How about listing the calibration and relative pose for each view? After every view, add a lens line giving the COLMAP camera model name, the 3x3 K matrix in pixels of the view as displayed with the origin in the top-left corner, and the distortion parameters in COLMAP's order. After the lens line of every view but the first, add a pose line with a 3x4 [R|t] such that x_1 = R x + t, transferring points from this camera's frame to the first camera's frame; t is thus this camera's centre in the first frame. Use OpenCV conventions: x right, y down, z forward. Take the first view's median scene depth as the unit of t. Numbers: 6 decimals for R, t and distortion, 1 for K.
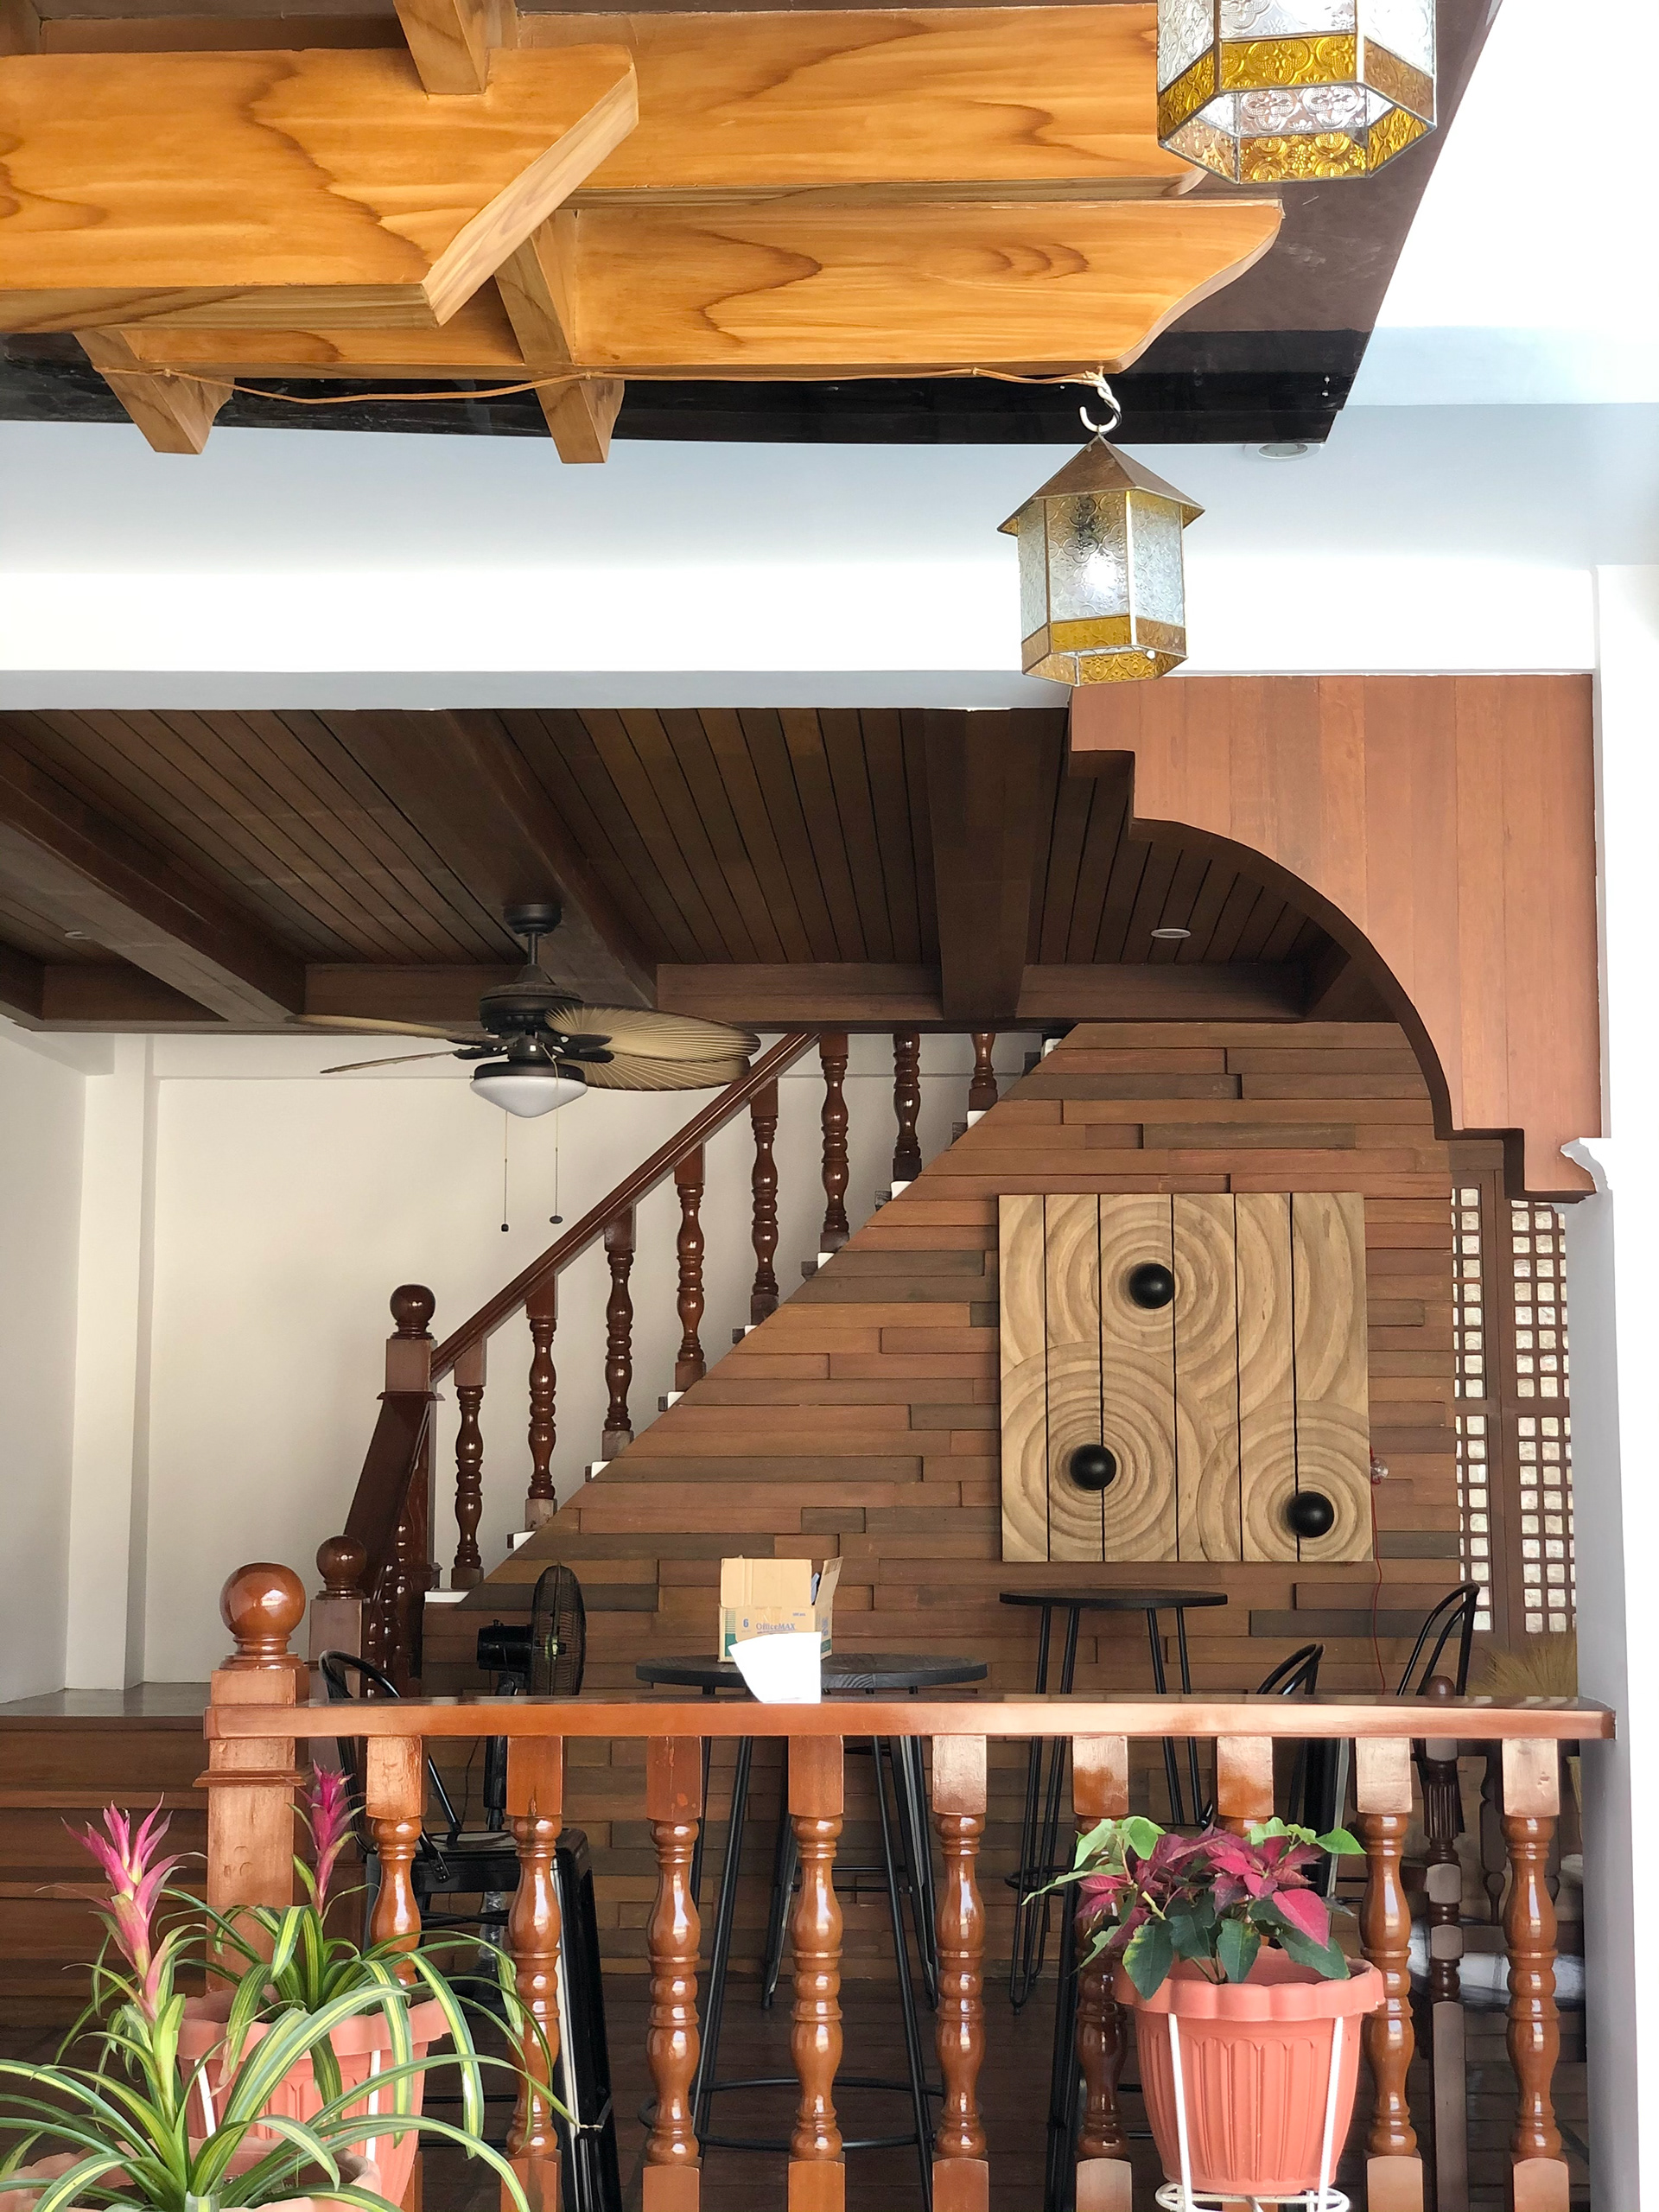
lens RADIAL K [[3316.5, 0, 835.7], [0, 3316.5, 1096.3], [0, 0, 1]] dist [0.040689, 0.000000]
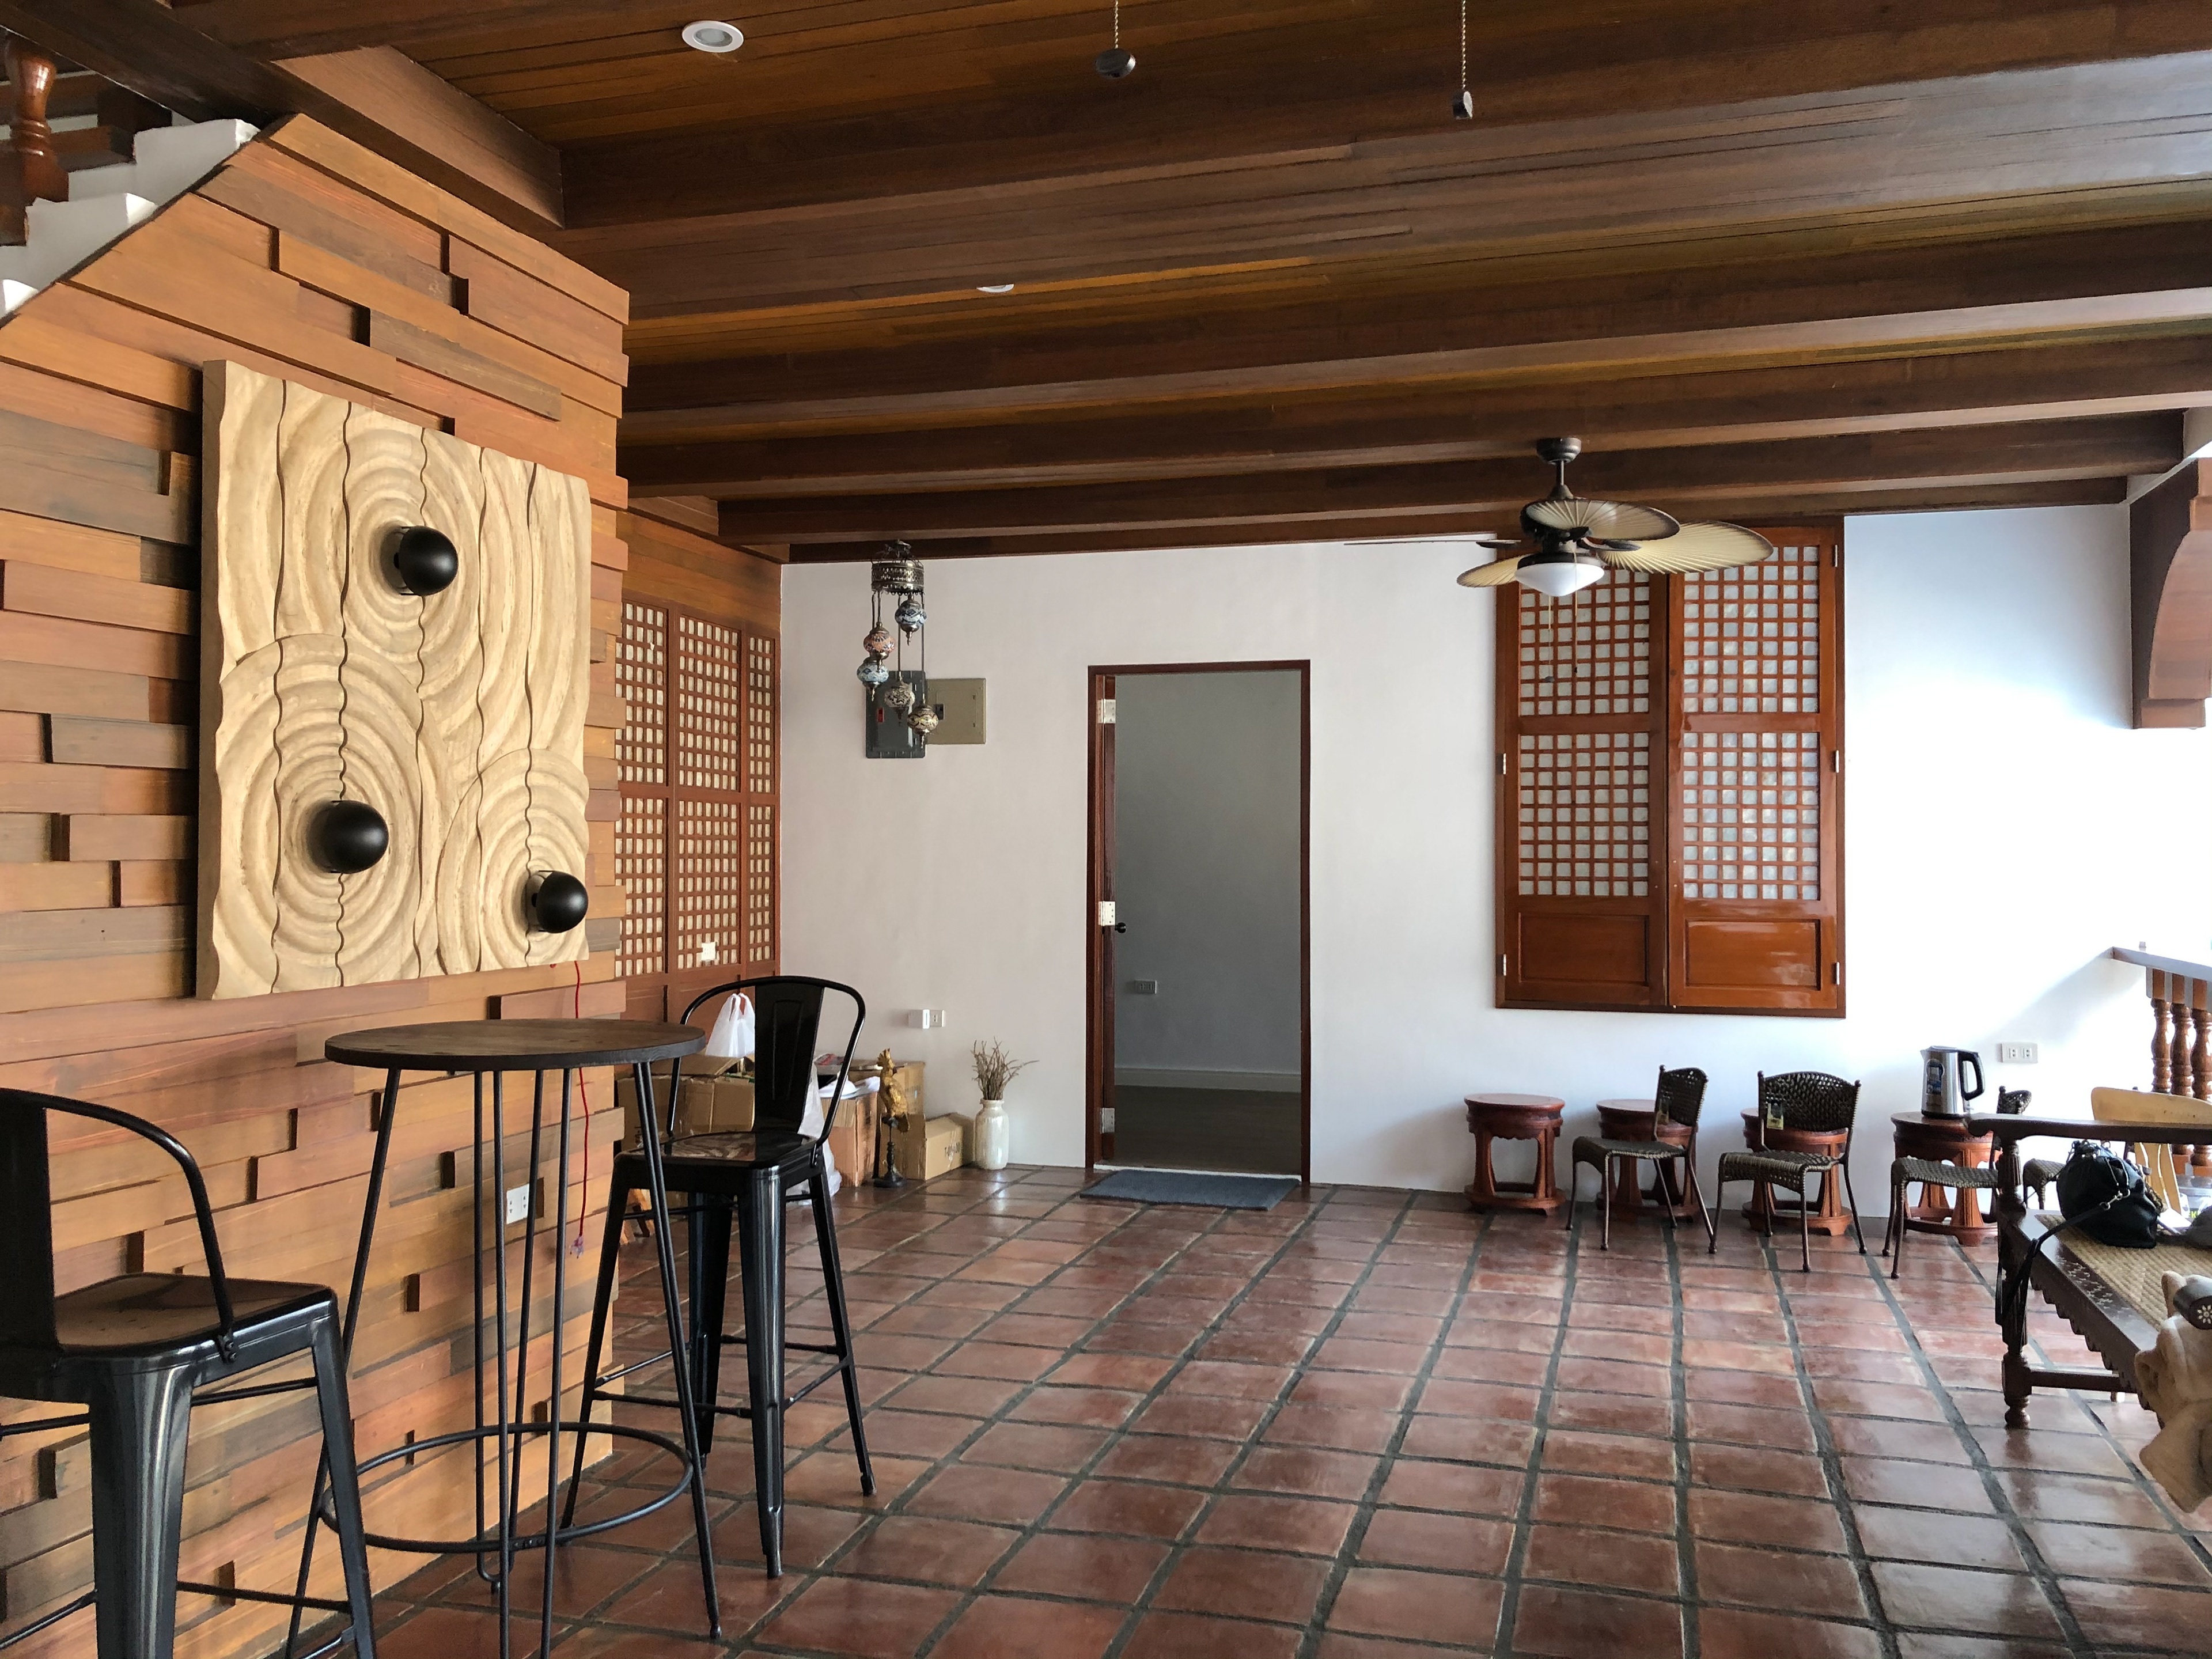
lens RADIAL K [[1811.8, 0, 1098.6], [0, 1811.8, 809.7], [0, 0, 1]] dist [0.034143, -0.033186]
pose [[0.252994, 0.020772, 0.967245, -0.360366], [-0.112050, 0.993671, 0.007968, 0.146974], [-0.960957, -0.110396, 0.253720, 1.298802]]
